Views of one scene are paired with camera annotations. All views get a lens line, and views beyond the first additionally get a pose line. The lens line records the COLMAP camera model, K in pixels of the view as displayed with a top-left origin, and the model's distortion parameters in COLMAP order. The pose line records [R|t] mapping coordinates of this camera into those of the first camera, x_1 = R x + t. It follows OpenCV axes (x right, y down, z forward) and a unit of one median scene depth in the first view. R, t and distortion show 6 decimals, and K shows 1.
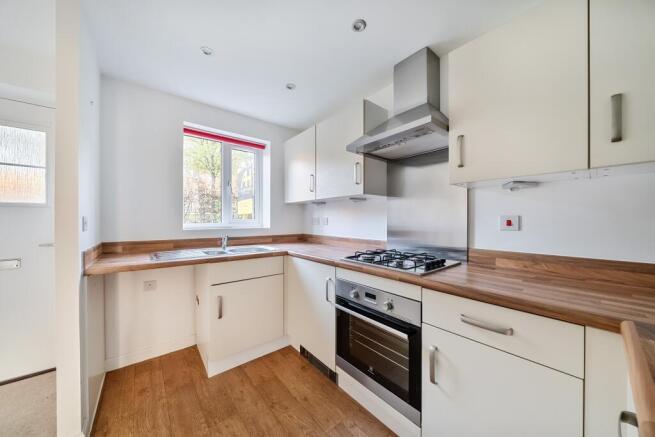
lens RADIAL K [[236.6, 0, 332.3], [0, 236.6, 220.0], [0, 0, 1]] dist [0.003632, 0.000066]
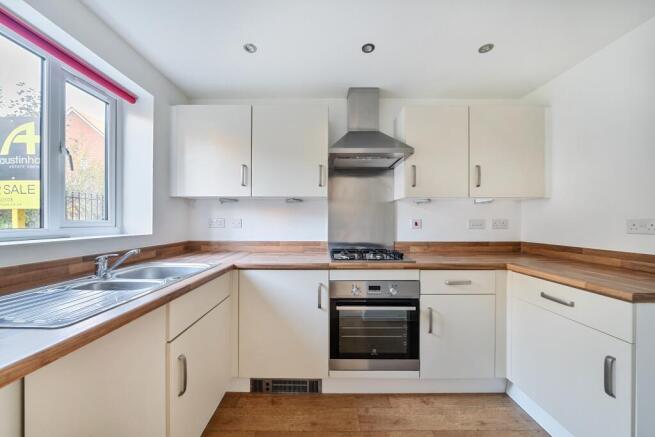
lens RADIAL K [[236.6, 0, 323.4], [0, 236.6, 220.6], [0, 0, 1]] dist [-0.004946, 0.000046]
pose [[0.616102, 0.005364, 0.787648, -0.759355], [-0.000755, 0.999980, -0.006220, 0.000014], [-0.787666, 0.003238, 0.616094, 0.409527]]
